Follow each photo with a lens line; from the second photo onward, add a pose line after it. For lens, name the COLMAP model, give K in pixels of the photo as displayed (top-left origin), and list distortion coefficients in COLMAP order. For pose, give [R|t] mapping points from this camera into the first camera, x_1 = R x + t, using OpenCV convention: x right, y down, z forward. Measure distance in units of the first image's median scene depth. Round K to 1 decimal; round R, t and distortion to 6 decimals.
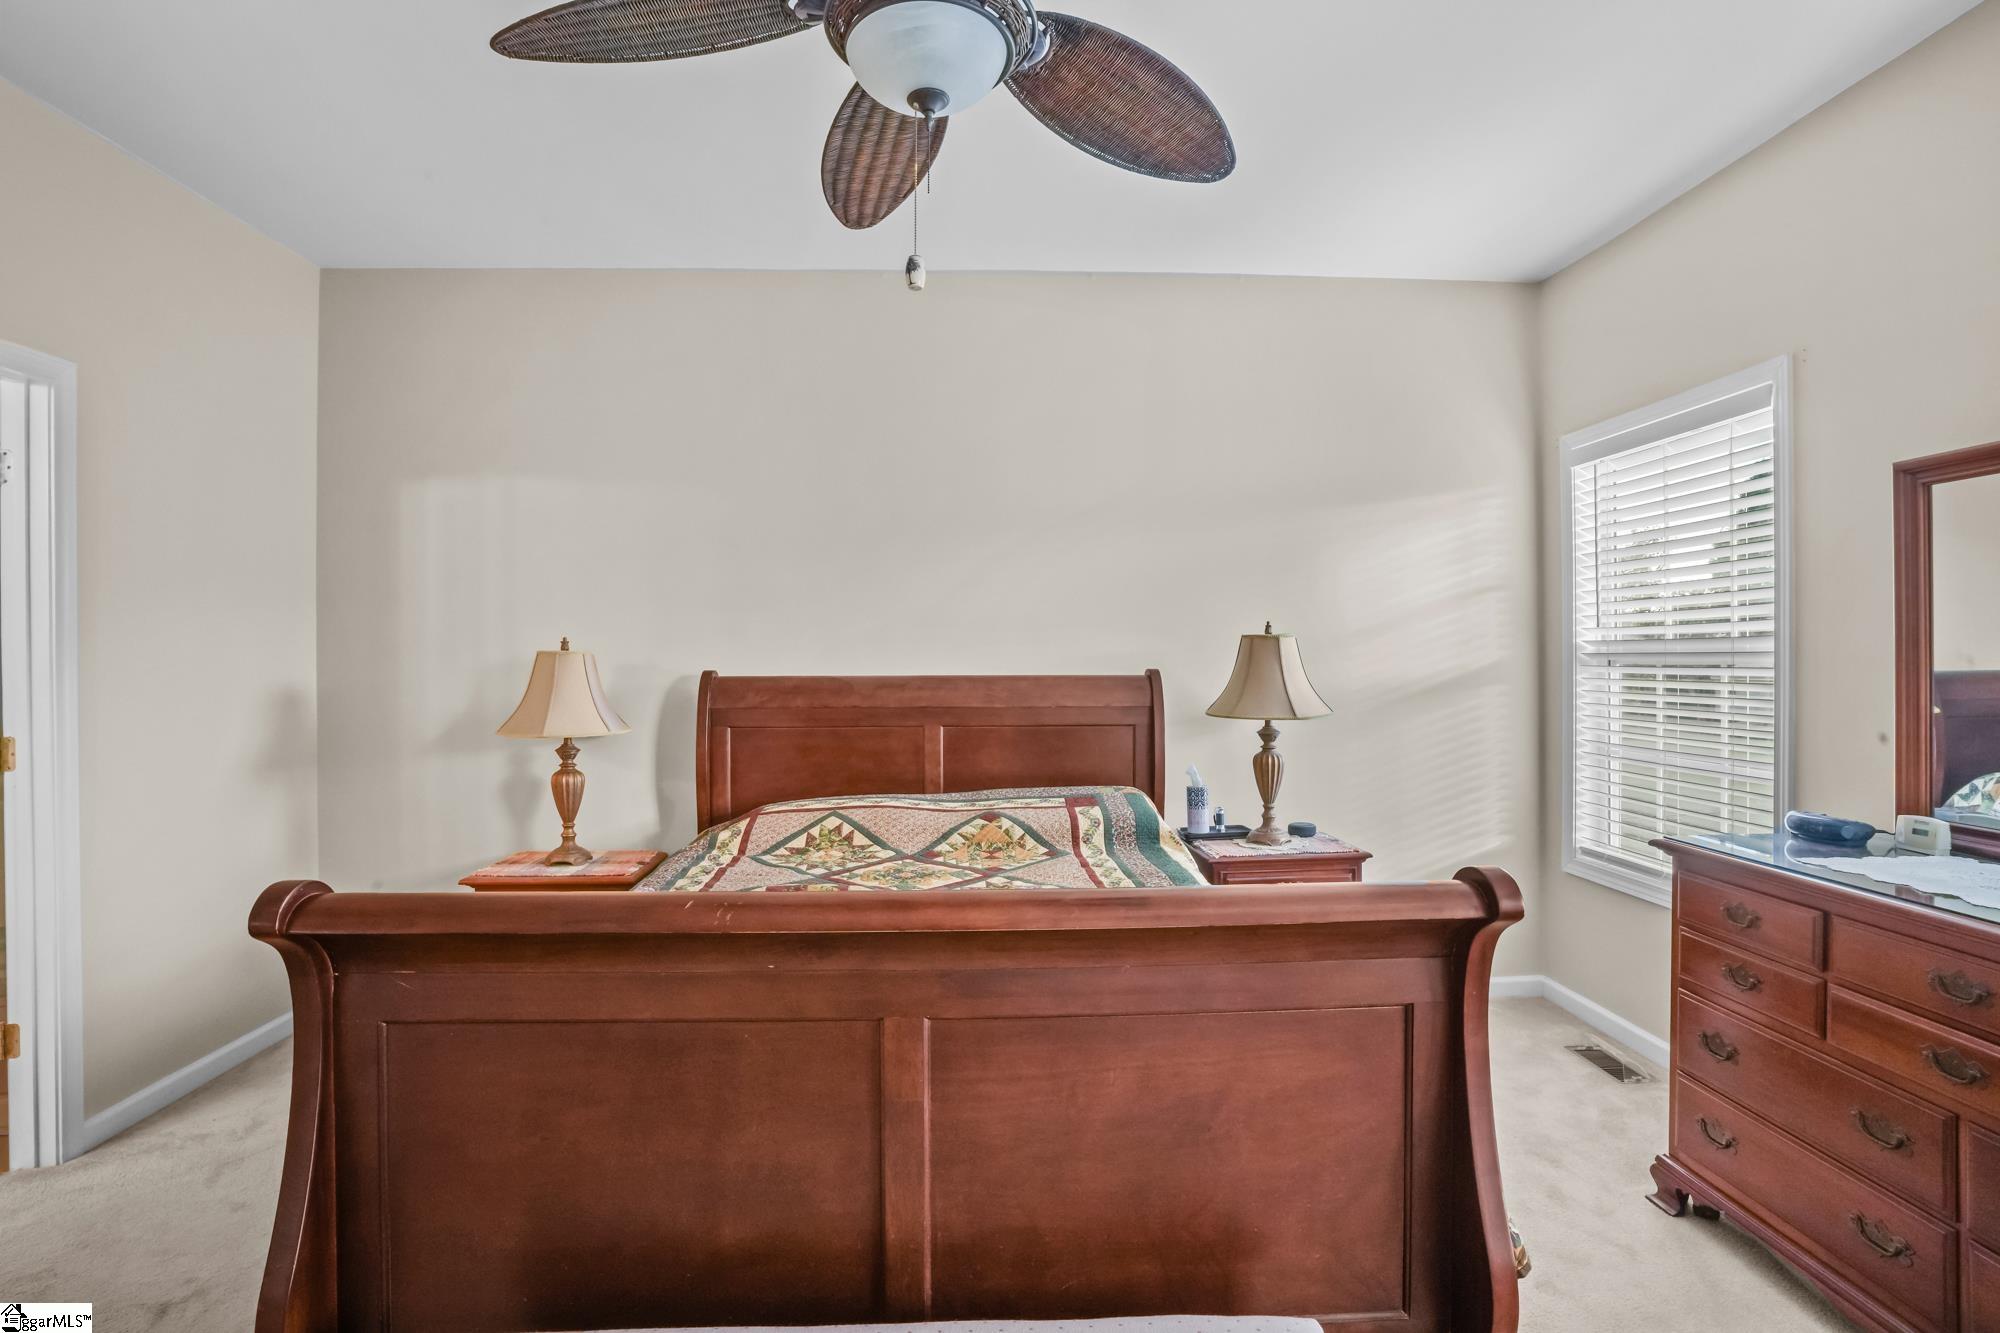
lens RADIAL K [[981.6, 0, 1000.8], [0, 981.6, 658.4], [0, 0, 1]] dist [-0.034275, 0.000361]
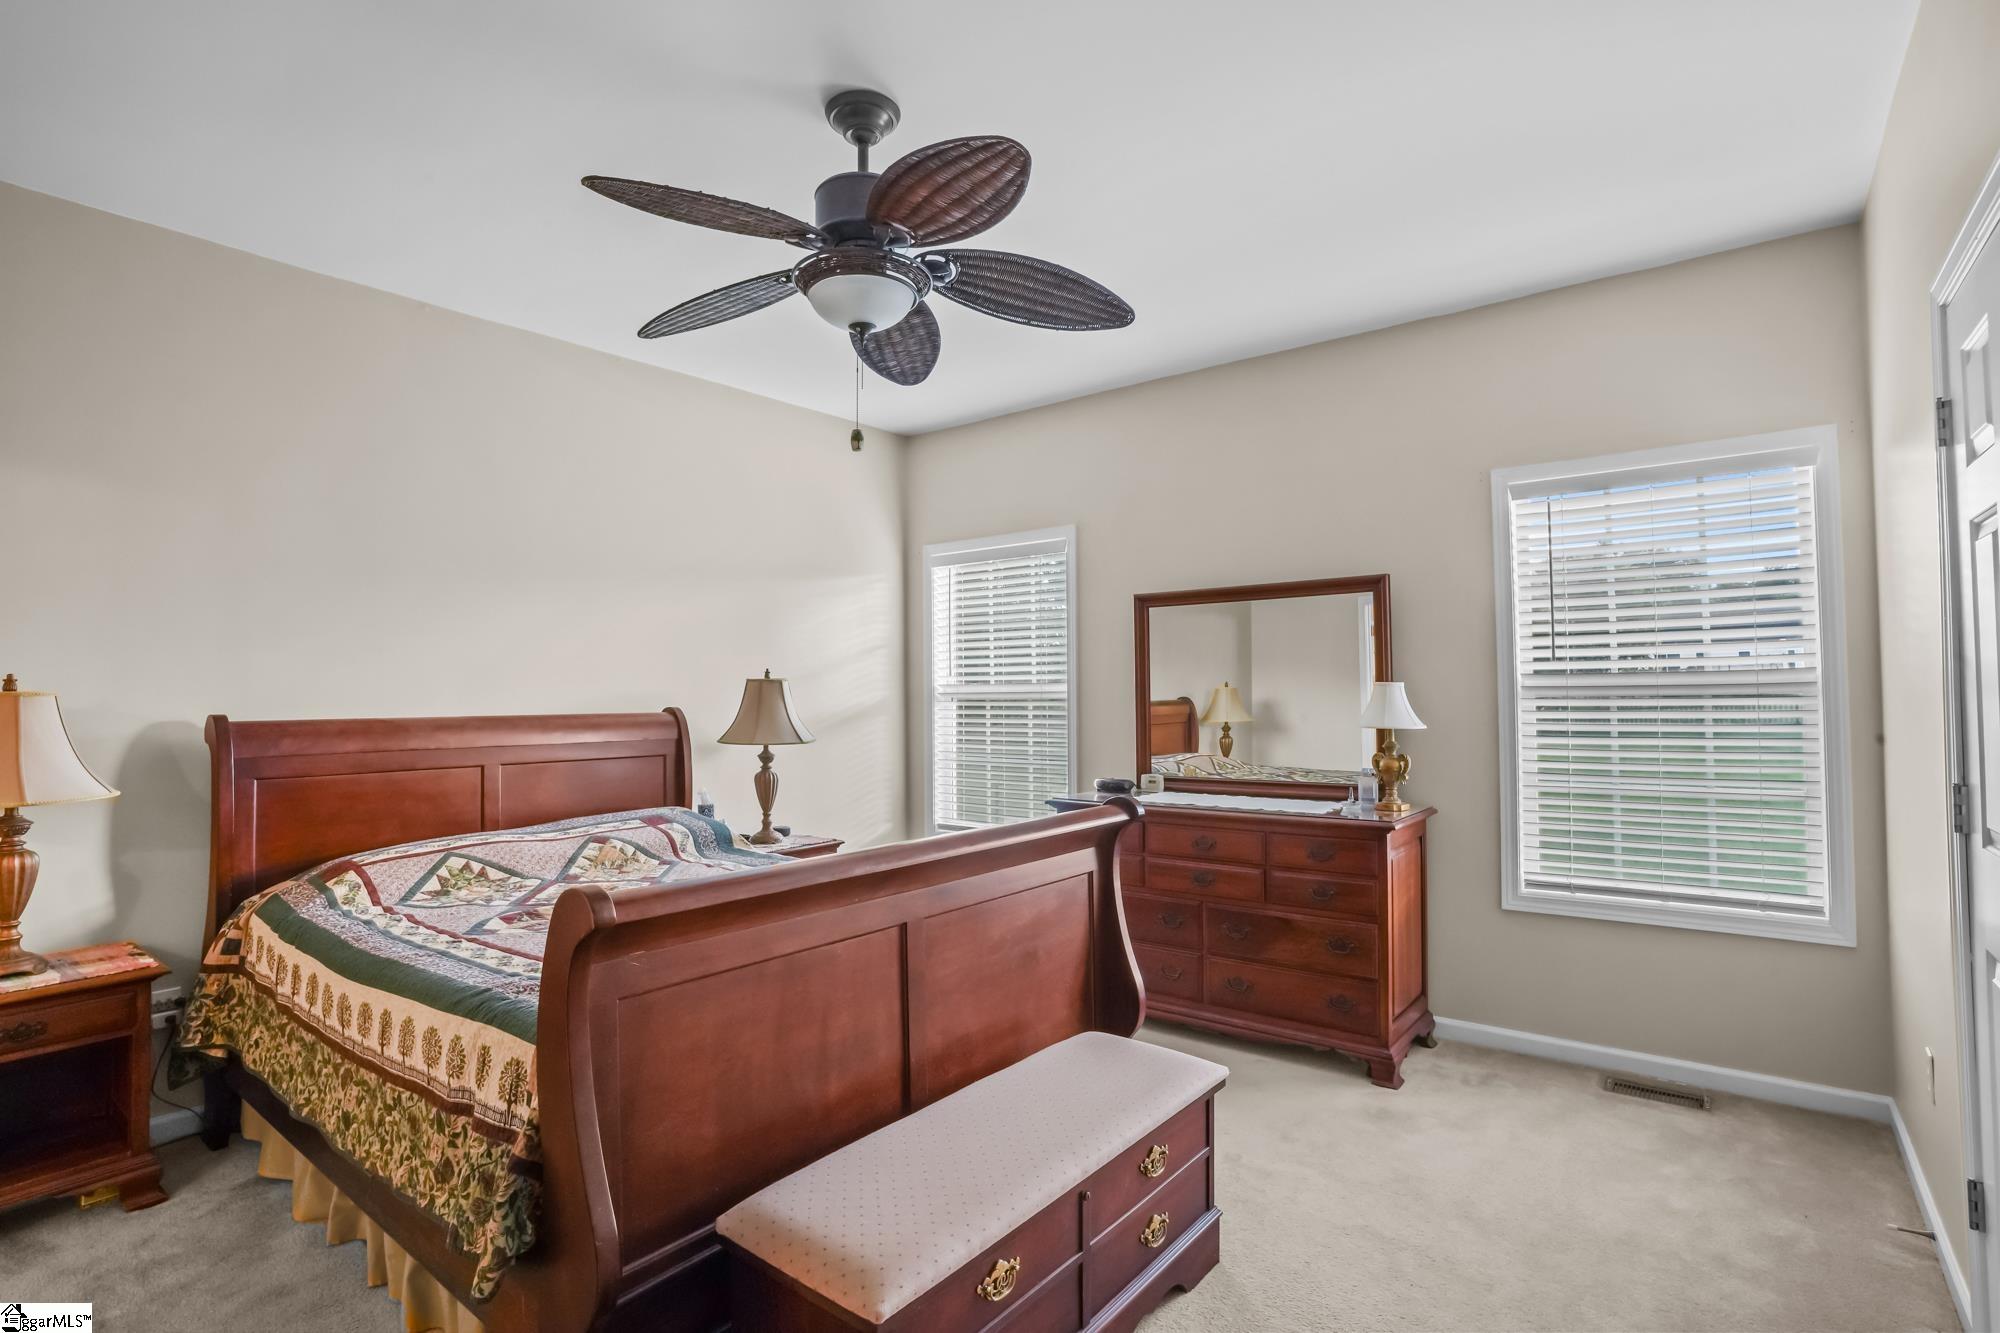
lens RADIAL K [[1011.7, 0, 1001.1], [0, 1011.7, 669.1], [0, 0, 1]] dist [0.000581, 0.000705]
pose [[0.652498, 0.016177, 0.757618, -0.529138], [0.006958, 0.999602, -0.027337, 0.001408], [-0.757758, 0.023108, 0.652126, -0.092953]]
